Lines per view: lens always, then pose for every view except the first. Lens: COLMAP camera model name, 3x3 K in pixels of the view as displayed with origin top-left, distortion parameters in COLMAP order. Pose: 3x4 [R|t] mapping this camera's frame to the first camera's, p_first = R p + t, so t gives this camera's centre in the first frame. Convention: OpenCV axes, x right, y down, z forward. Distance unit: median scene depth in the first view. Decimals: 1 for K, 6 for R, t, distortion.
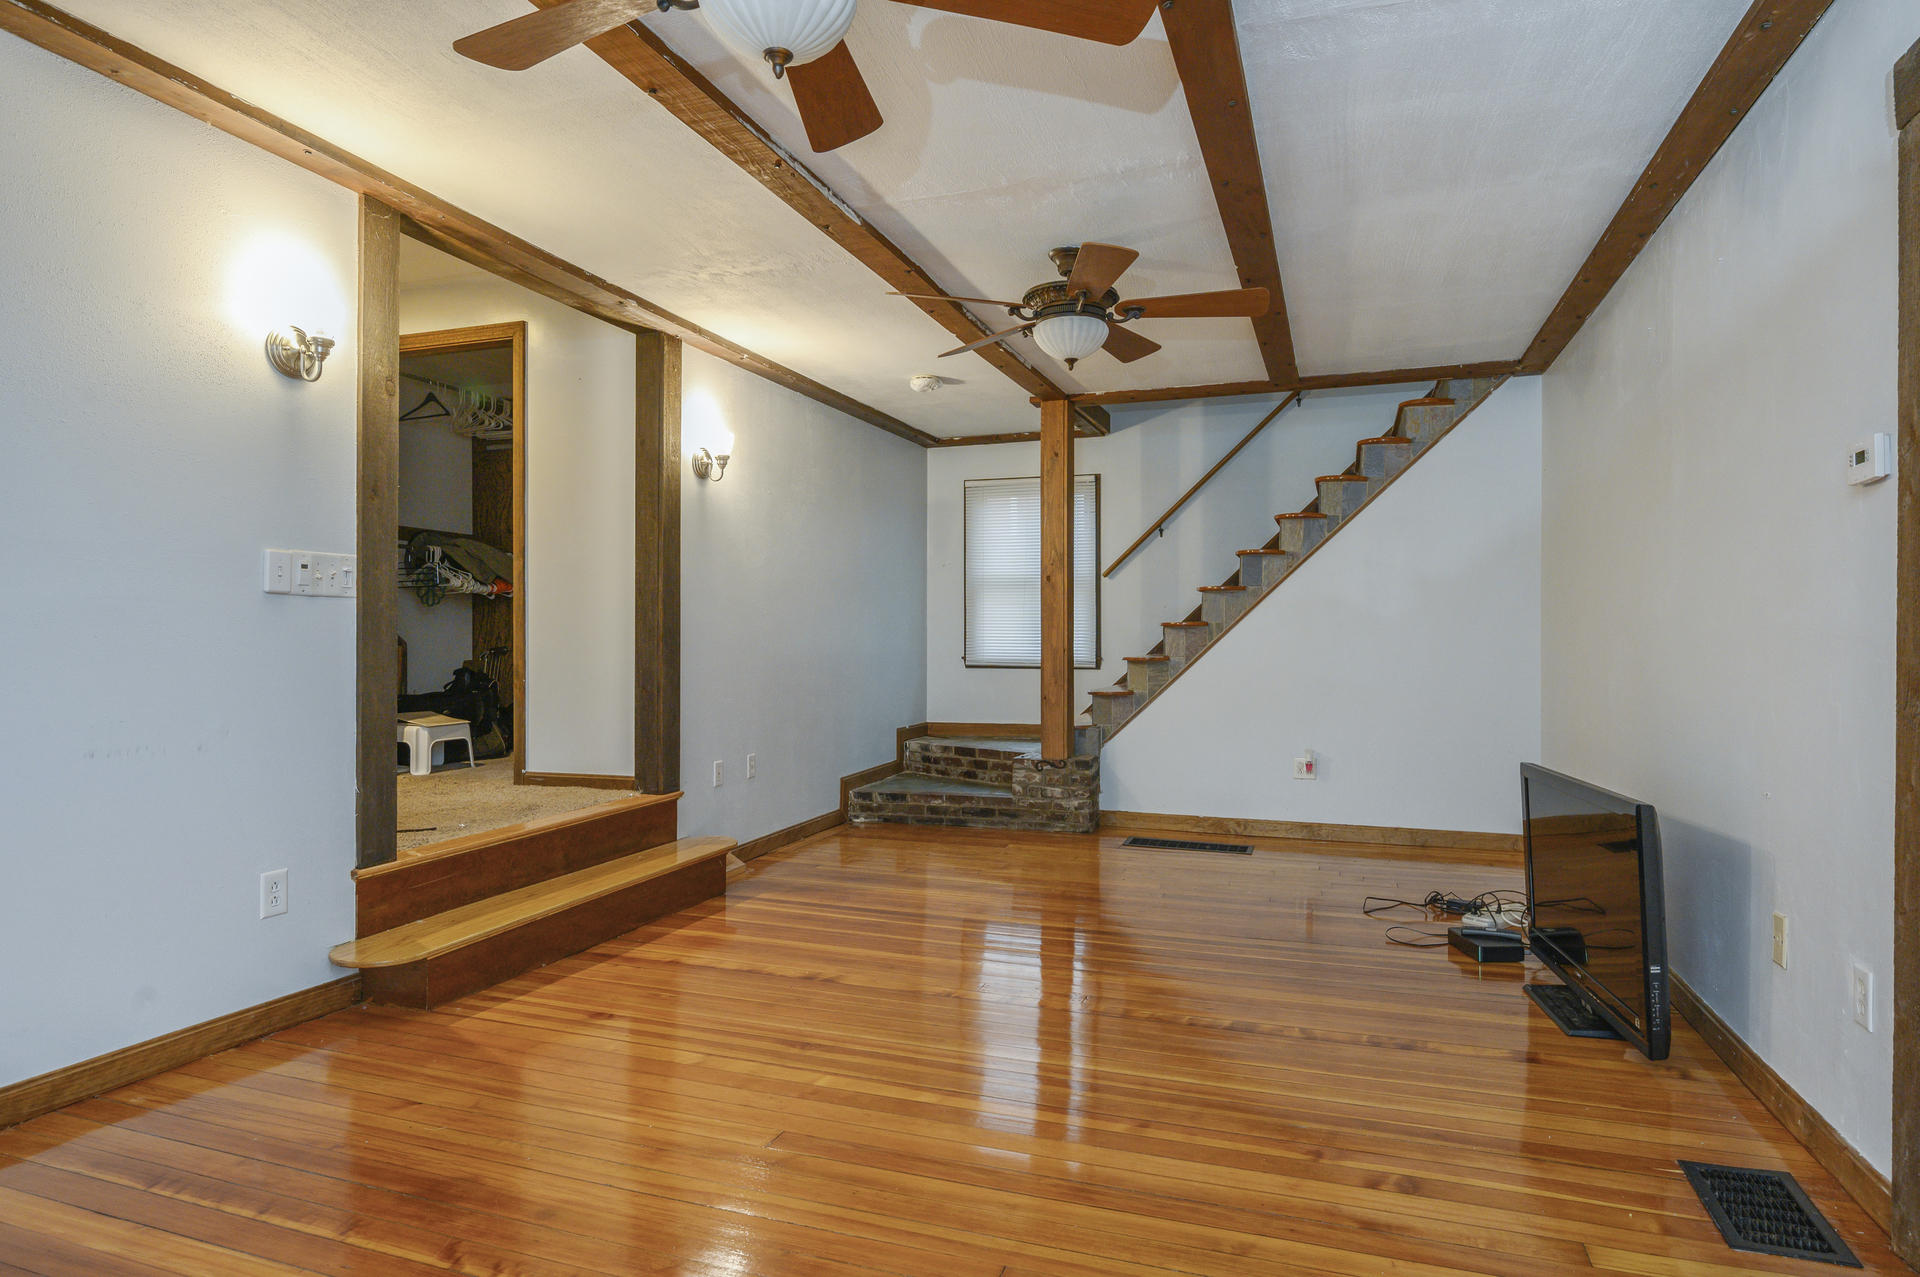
lens RADIAL K [[1100.9, 0, 960.0], [0, 1100.9, 638.5], [0, 0, 1]] dist [-0.003470, -0.000765]
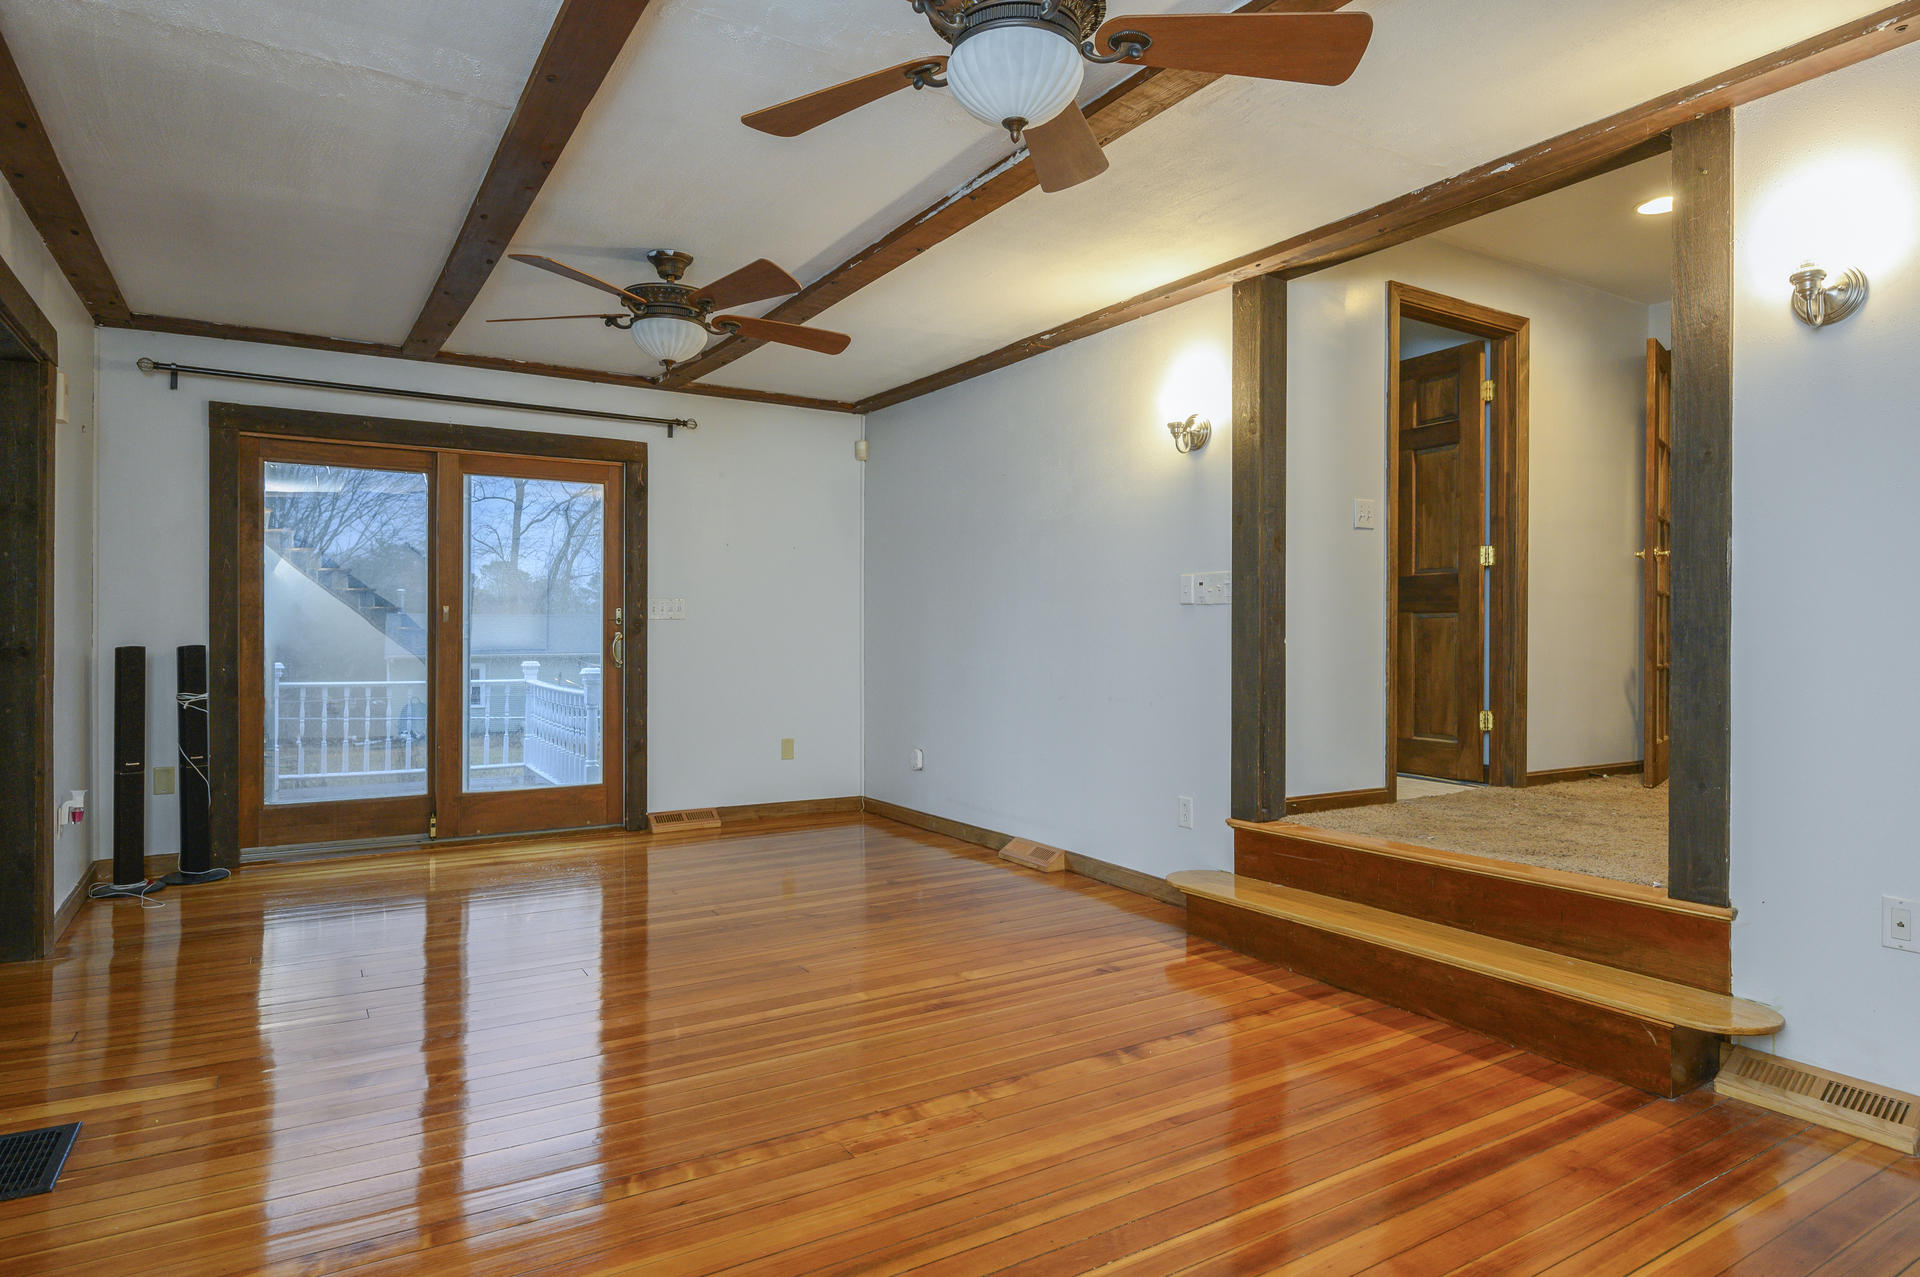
lens RADIAL K [[1100.9, 0, 960.0], [0, 1100.9, 638.5], [0, 0, 1]] dist [-0.003470, -0.000765]
pose [[-0.627131, -0.000780, -0.778913, 0.620320], [-0.004523, 0.999986, 0.002641, 0.001203], [0.778900, 0.005179, -0.627126, 1.510100]]
